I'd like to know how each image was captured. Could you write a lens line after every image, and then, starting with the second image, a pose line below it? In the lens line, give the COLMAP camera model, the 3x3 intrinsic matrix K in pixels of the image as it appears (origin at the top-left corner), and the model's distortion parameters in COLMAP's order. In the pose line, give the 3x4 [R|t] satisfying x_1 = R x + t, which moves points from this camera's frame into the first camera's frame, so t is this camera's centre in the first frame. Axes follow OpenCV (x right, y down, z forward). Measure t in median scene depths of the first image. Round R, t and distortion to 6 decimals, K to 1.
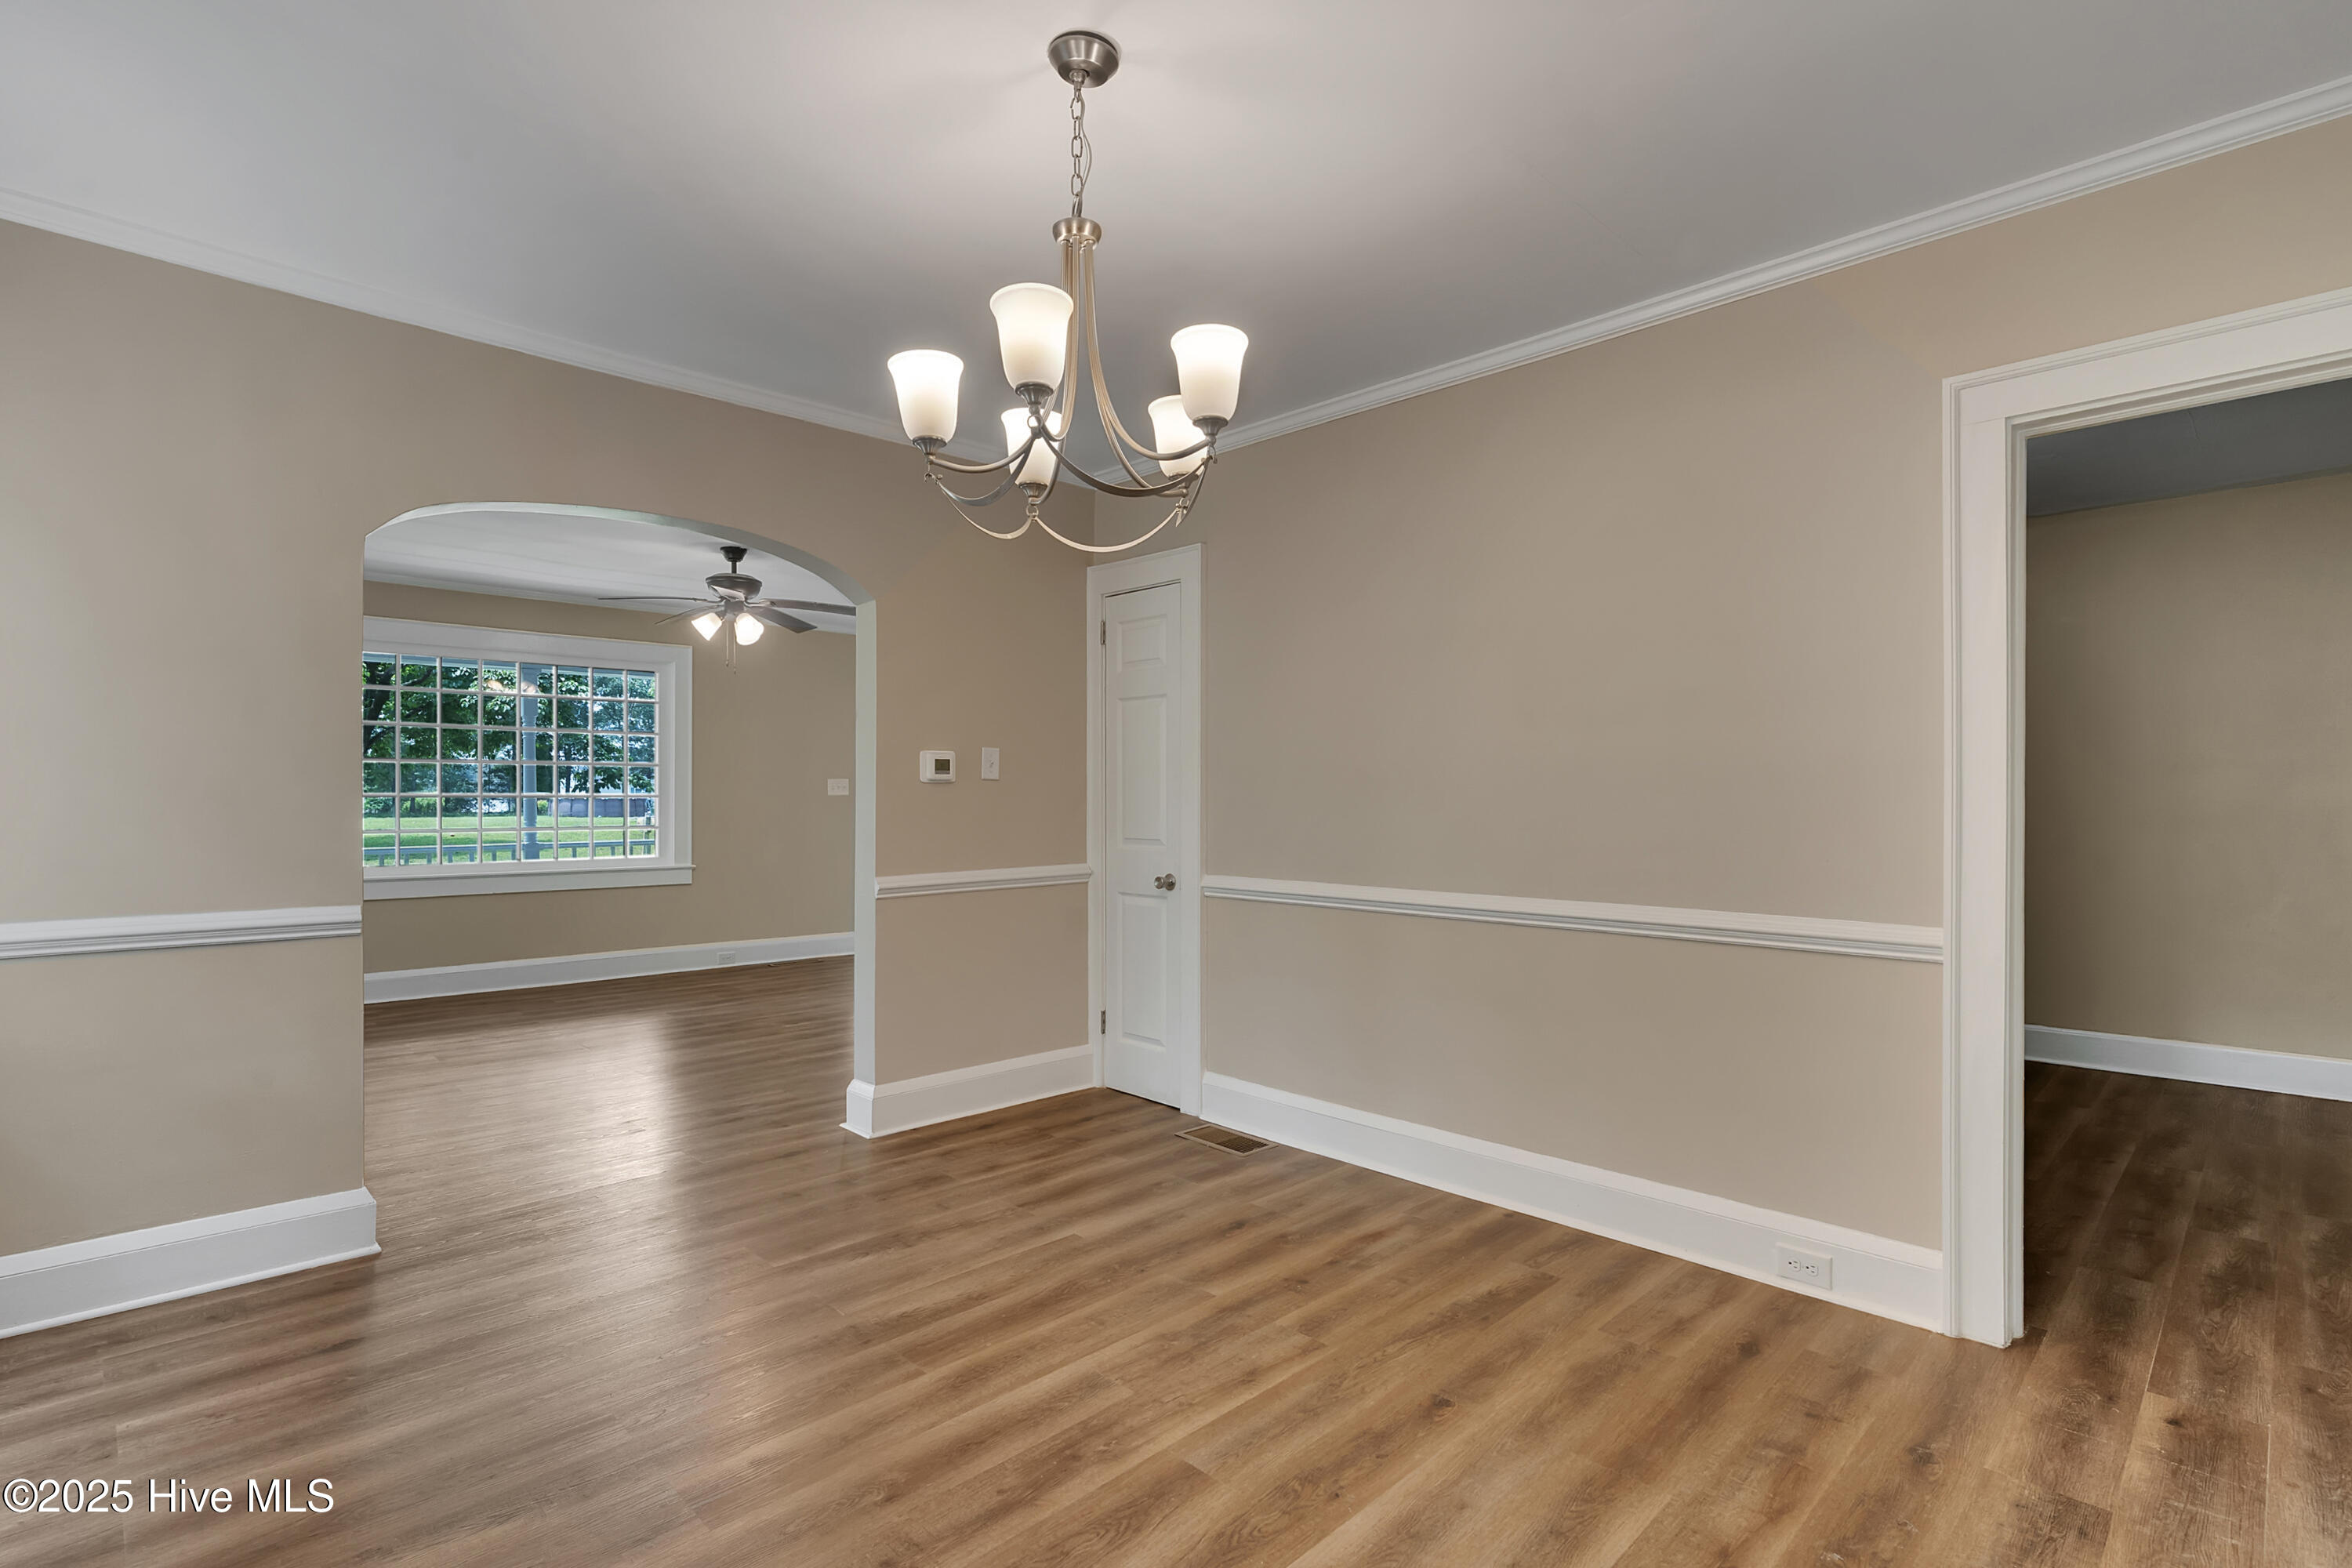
lens RADIAL K [[1115.7, 0, 1179.3], [0, 1115.7, 804.5], [0, 0, 1]] dist [0.000118, -0.000262]
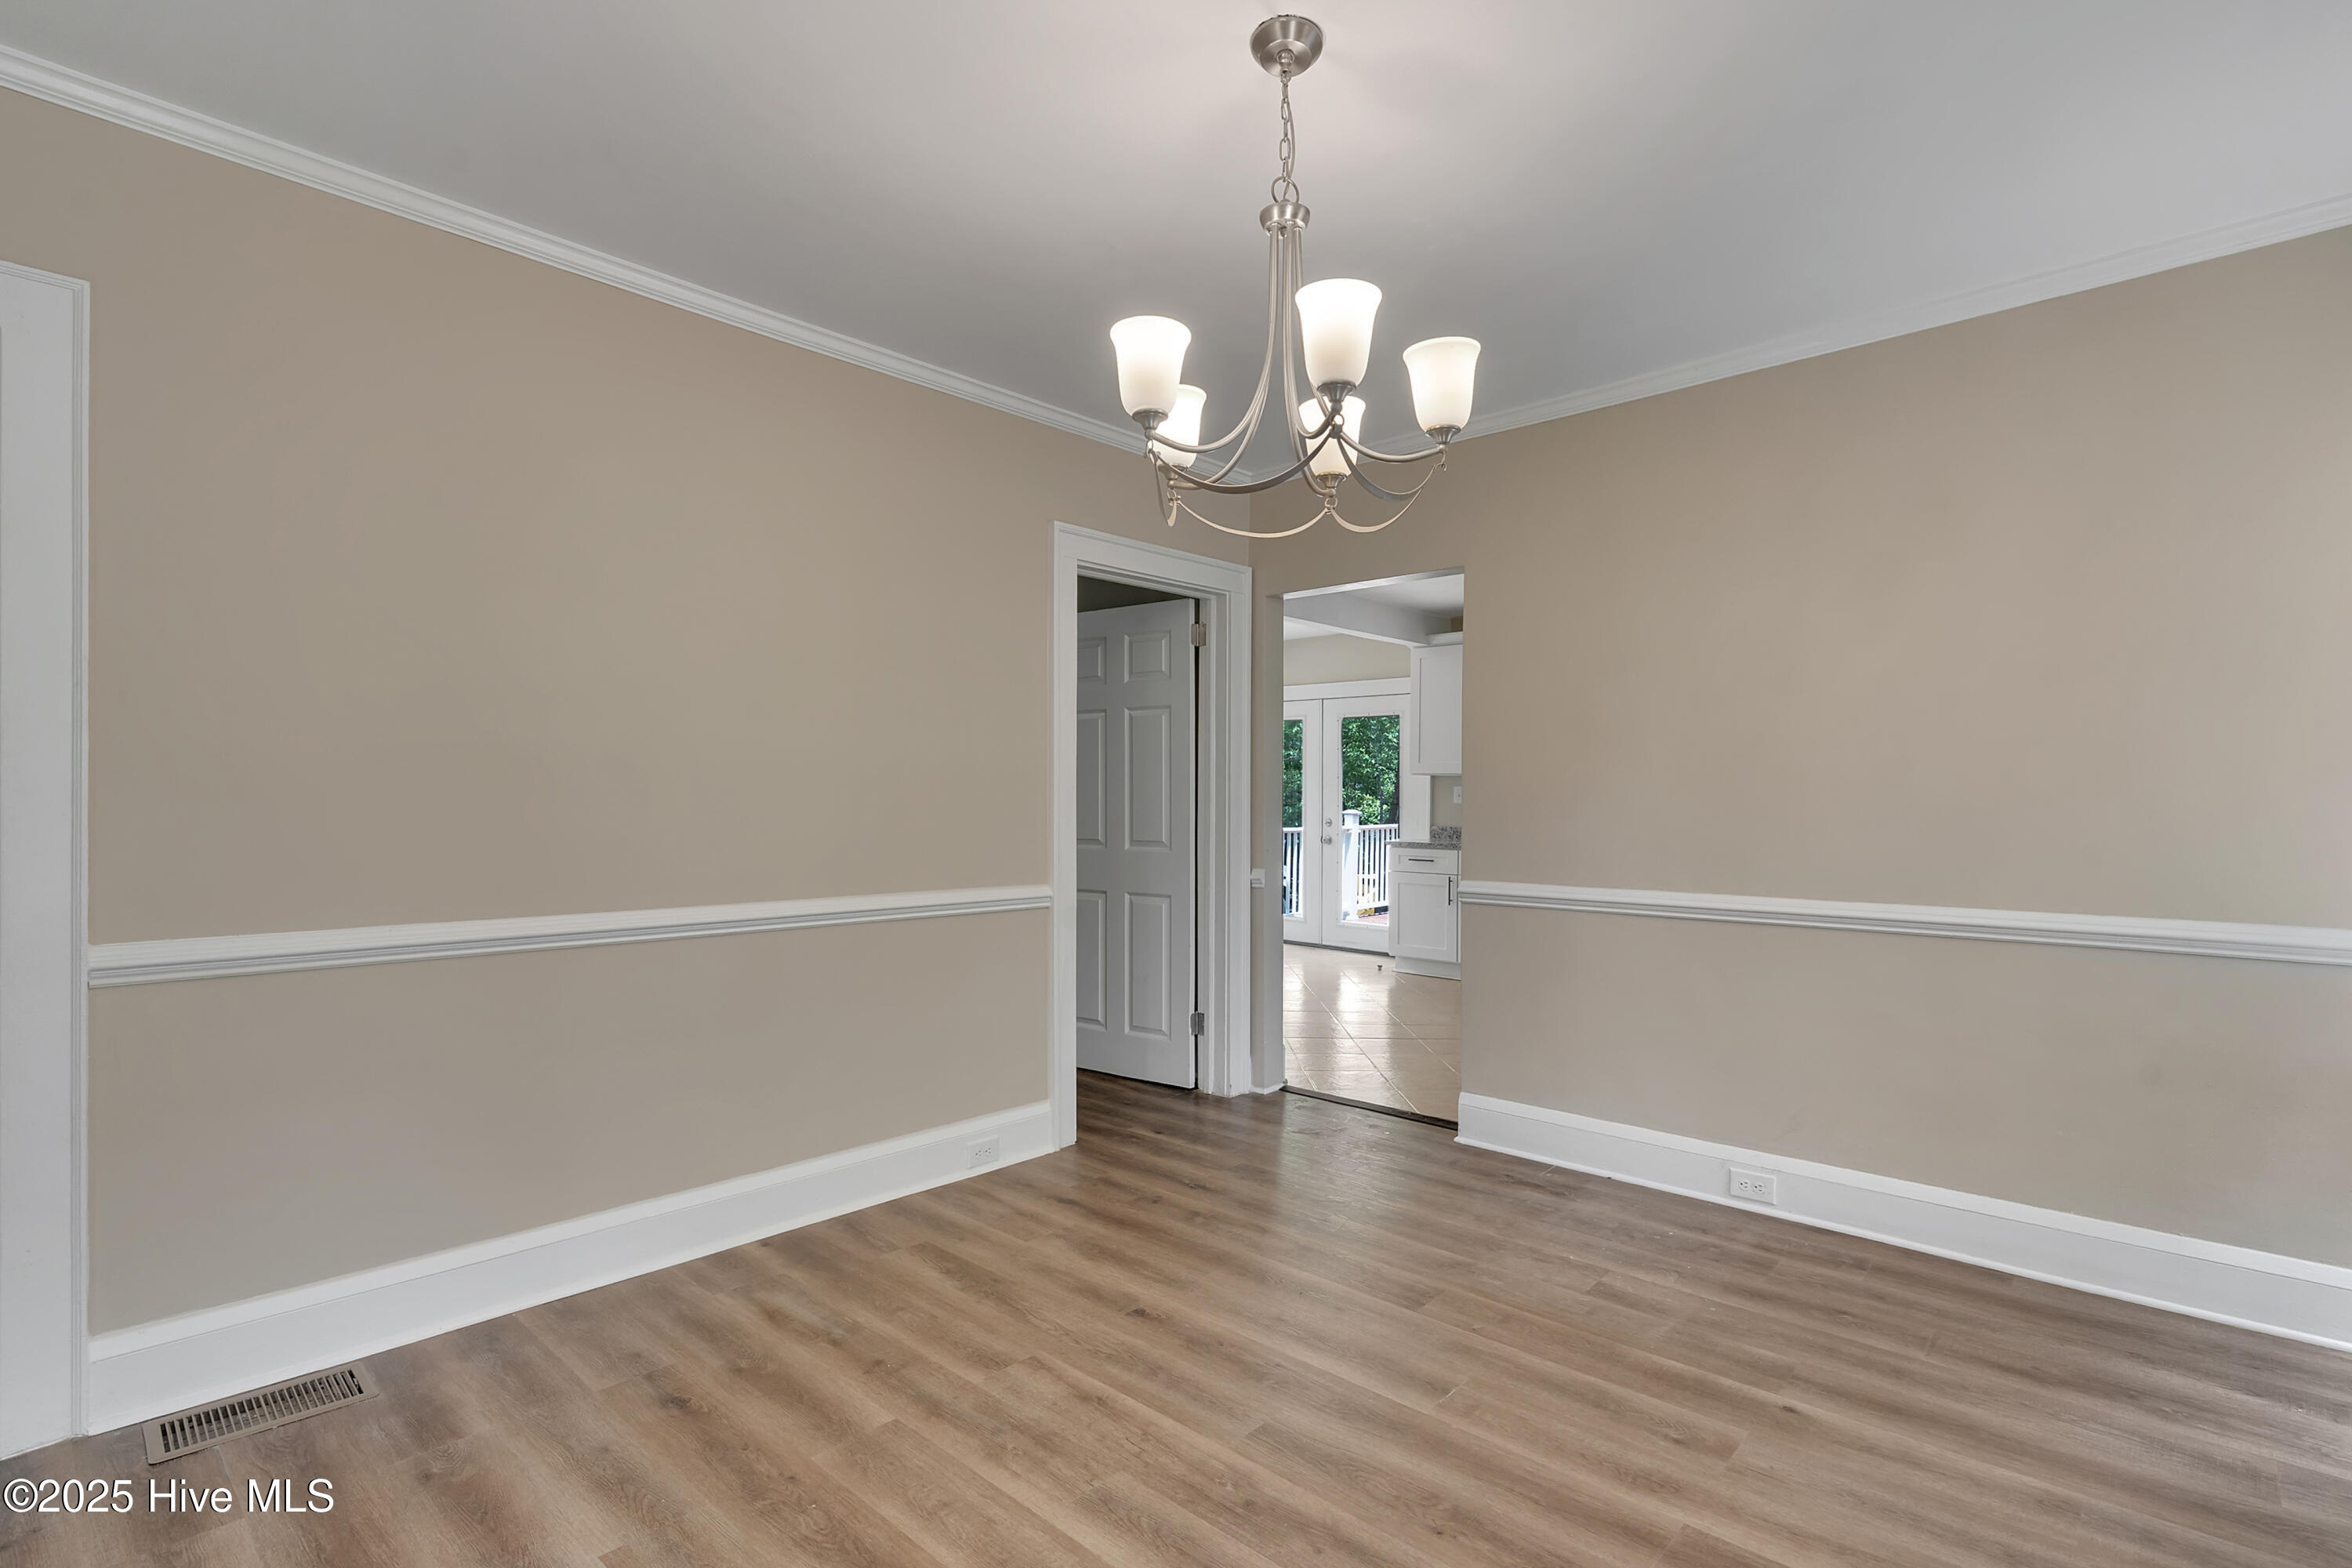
lens RADIAL K [[1115.7, 0, 1178.7], [0, 1115.7, 784.0], [0, 0, 1]] dist [0.000118, -0.000262]
pose [[-0.054237, 0.017349, 0.998377, -0.790118], [-0.004085, 0.999837, -0.017596, 0.000080], [-0.998520, -0.005032, -0.054157, 0.852164]]
